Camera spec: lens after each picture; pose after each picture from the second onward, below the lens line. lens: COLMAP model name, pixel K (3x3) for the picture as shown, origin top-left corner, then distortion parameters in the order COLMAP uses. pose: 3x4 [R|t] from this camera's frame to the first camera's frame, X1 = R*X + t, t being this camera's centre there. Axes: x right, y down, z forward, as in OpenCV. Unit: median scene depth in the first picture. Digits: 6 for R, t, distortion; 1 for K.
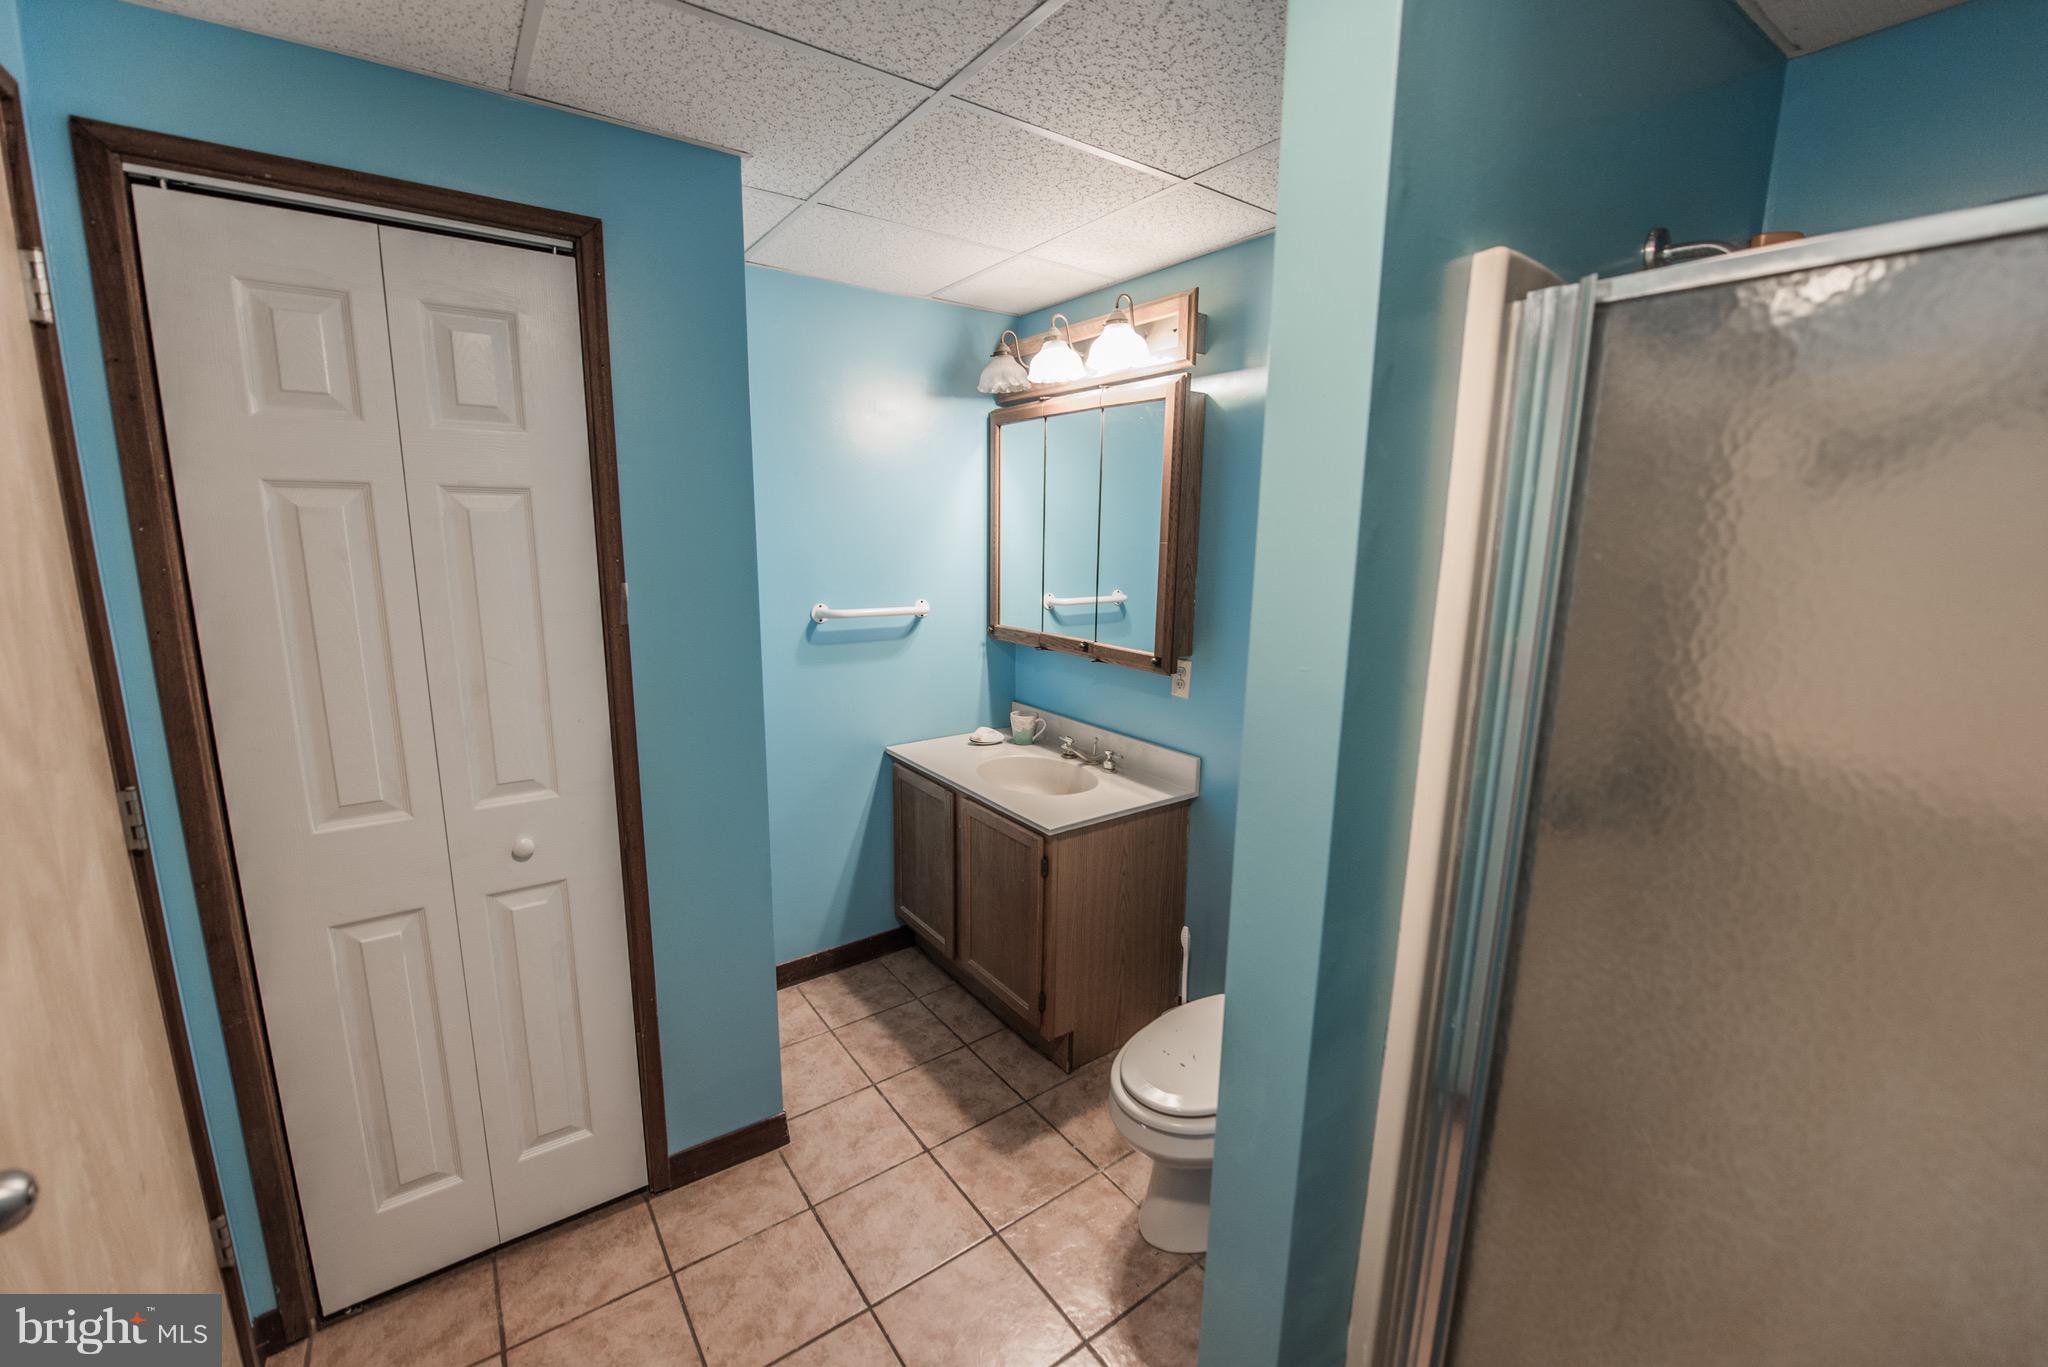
lens RADIAL K [[821.6, 0, 1027.1], [0, 821.6, 674.7], [0, 0, 1]] dist [-0.022361, -0.001307]
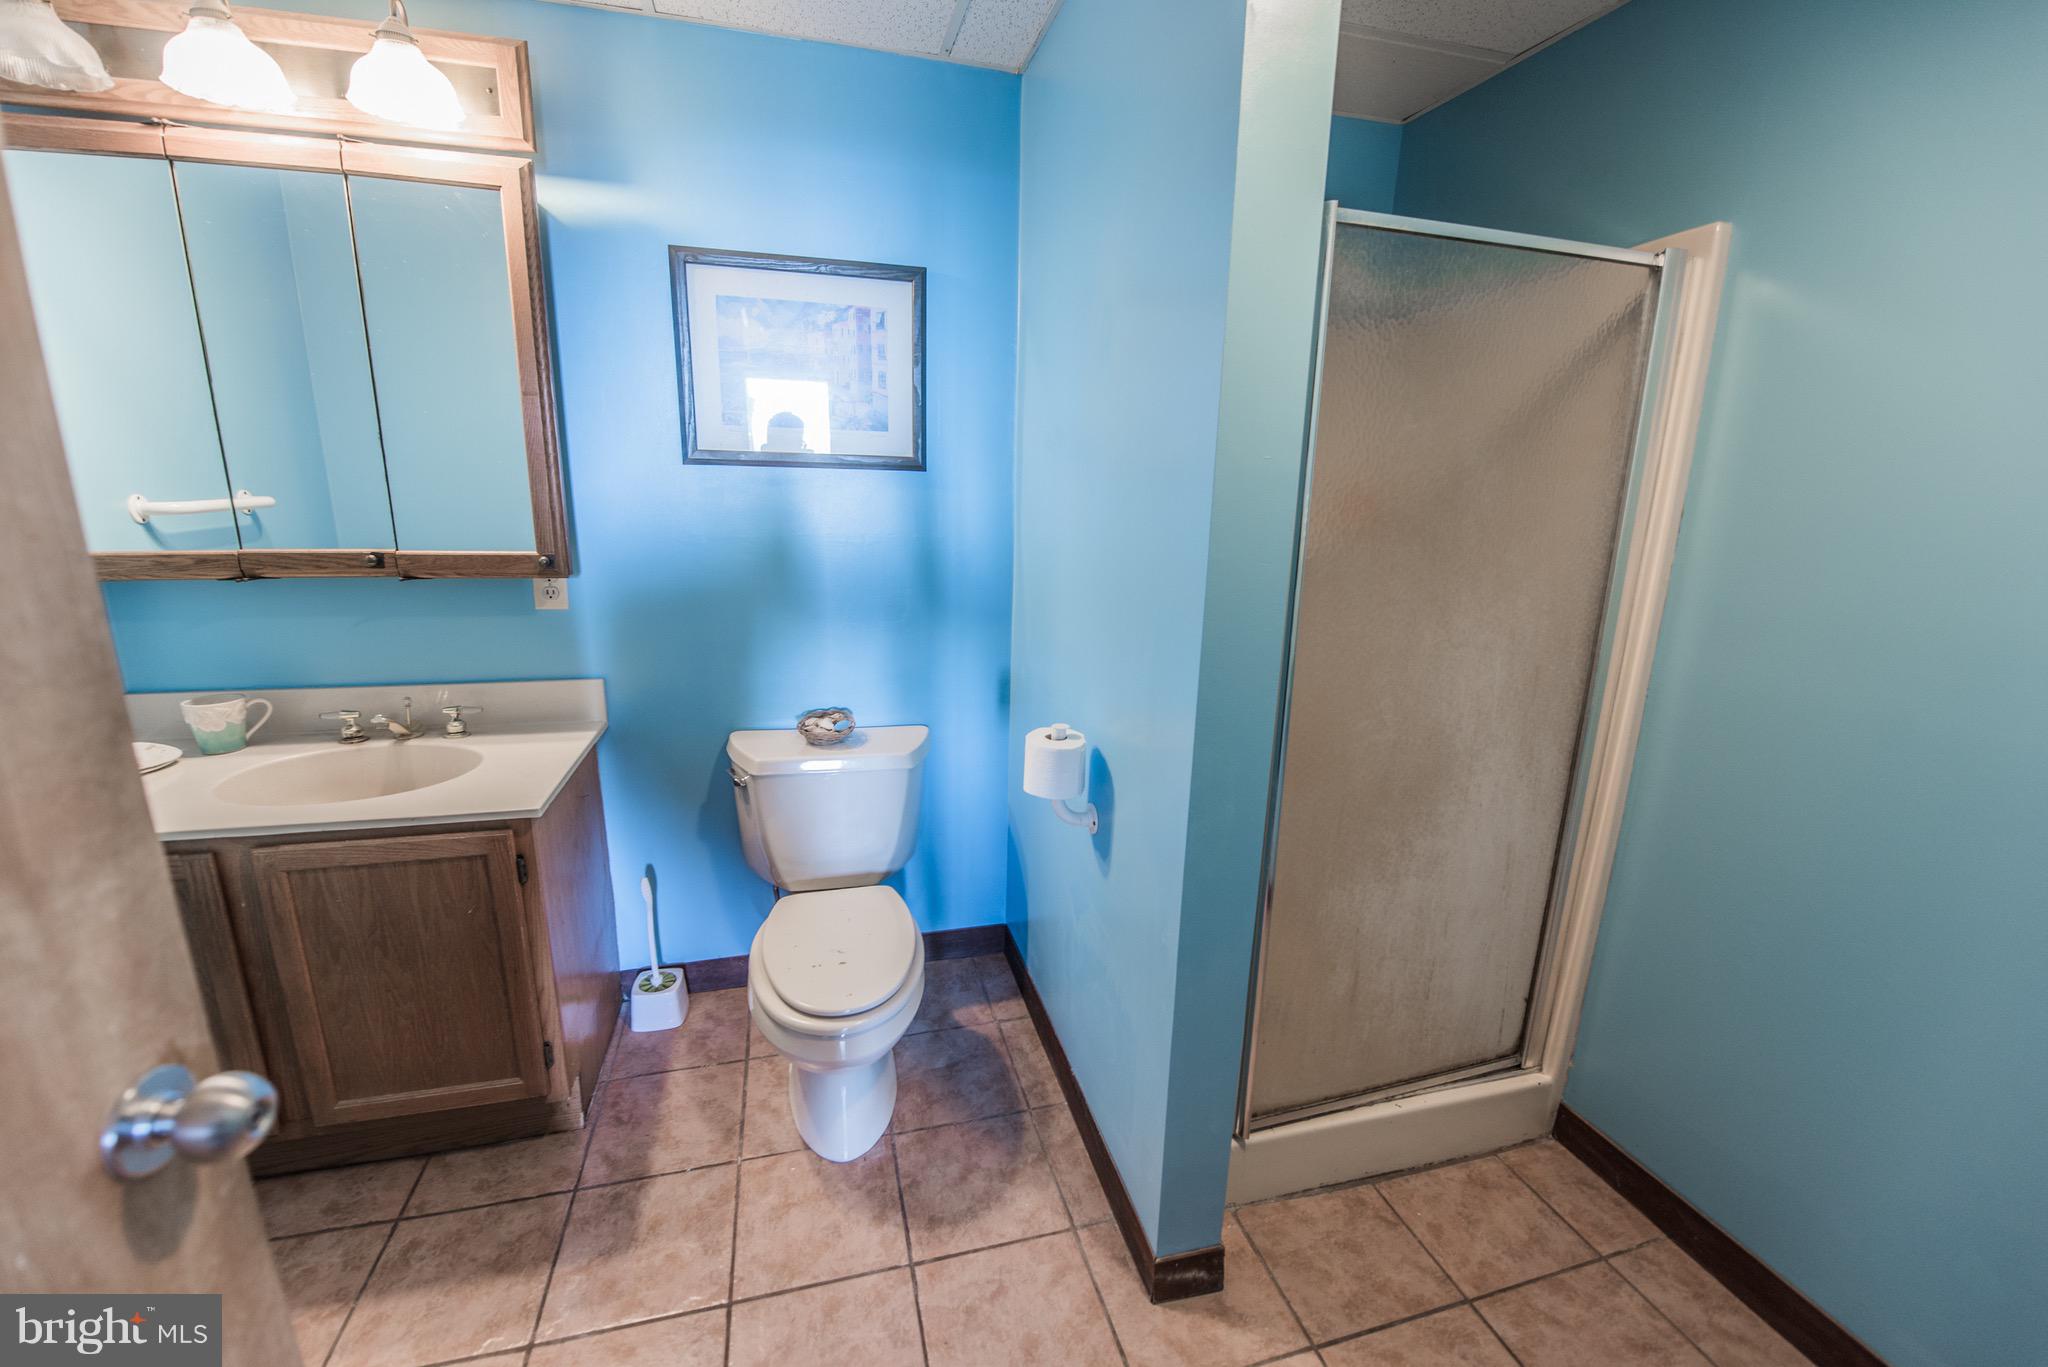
lens RADIAL K [[821.6, 0, 1027.1], [0, 821.6, 674.7], [0, 0, 1]] dist [-0.022361, -0.001307]
pose [[0.348605, -0.224403, 0.910010, -0.402106], [0.142733, 0.972302, 0.185086, 0.010214], [-0.926338, 0.065366, 0.370979, 0.340077]]
